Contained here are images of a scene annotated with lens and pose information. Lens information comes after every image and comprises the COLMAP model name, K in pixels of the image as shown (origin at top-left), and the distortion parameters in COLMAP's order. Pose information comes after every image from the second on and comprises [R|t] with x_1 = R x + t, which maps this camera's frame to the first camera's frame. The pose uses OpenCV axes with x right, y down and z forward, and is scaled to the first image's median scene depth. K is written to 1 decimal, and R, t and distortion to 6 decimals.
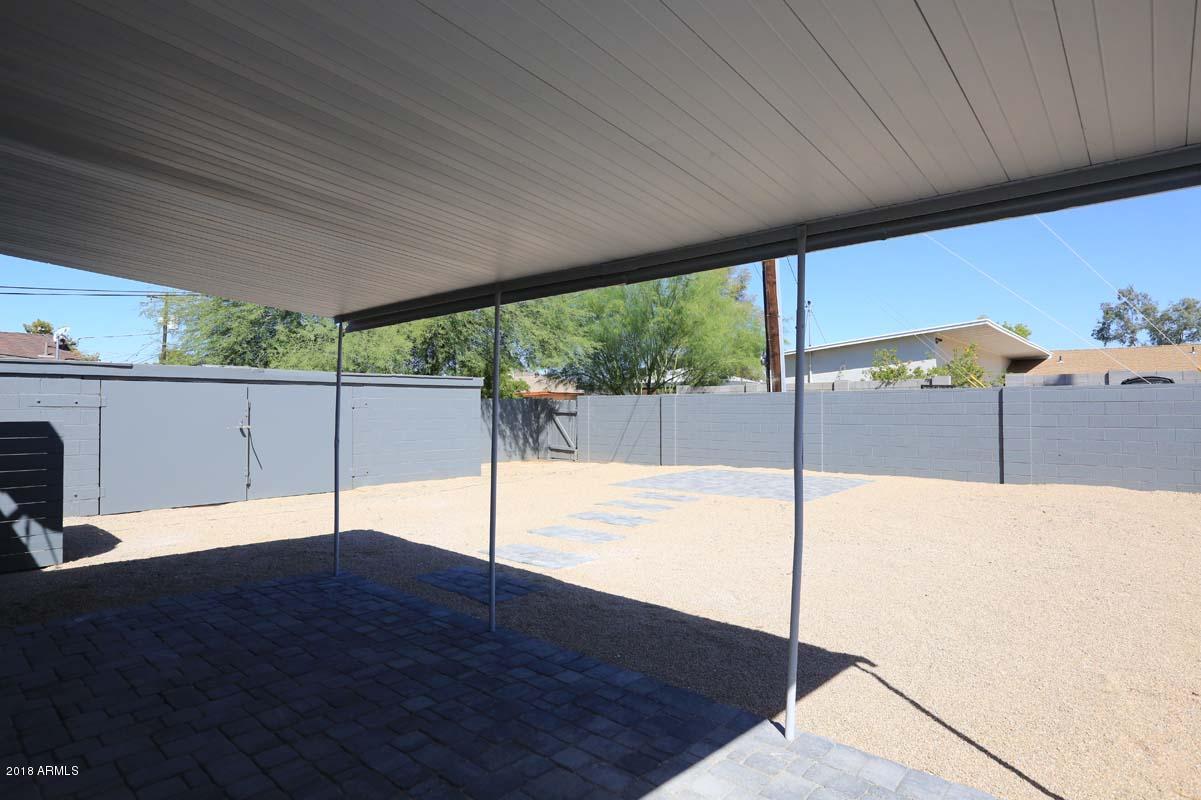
lens RADIAL K [[663.9, 0, 591.7], [0, 663.9, 401.8], [0, 0, 1]] dist [-0.005950, 0.002473]
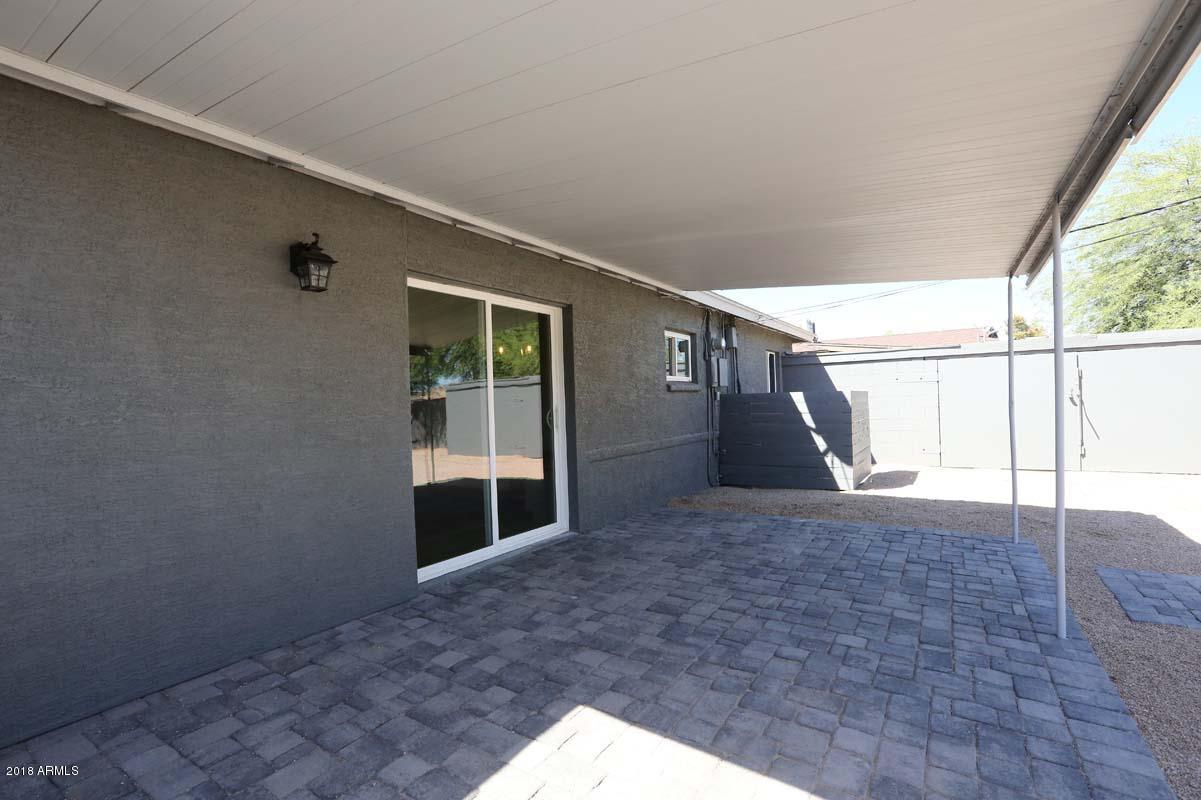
lens RADIAL K [[564.6, 0, 596.1], [0, 564.6, 399.1], [0, 0, 1]] dist [0.005420, 0.001536]
pose [[0.159140, -0.008197, -0.987222, 0.385721], [0.036460, 0.999332, -0.002421, 0.036948], [0.986583, -0.035609, 0.159333, 0.313578]]
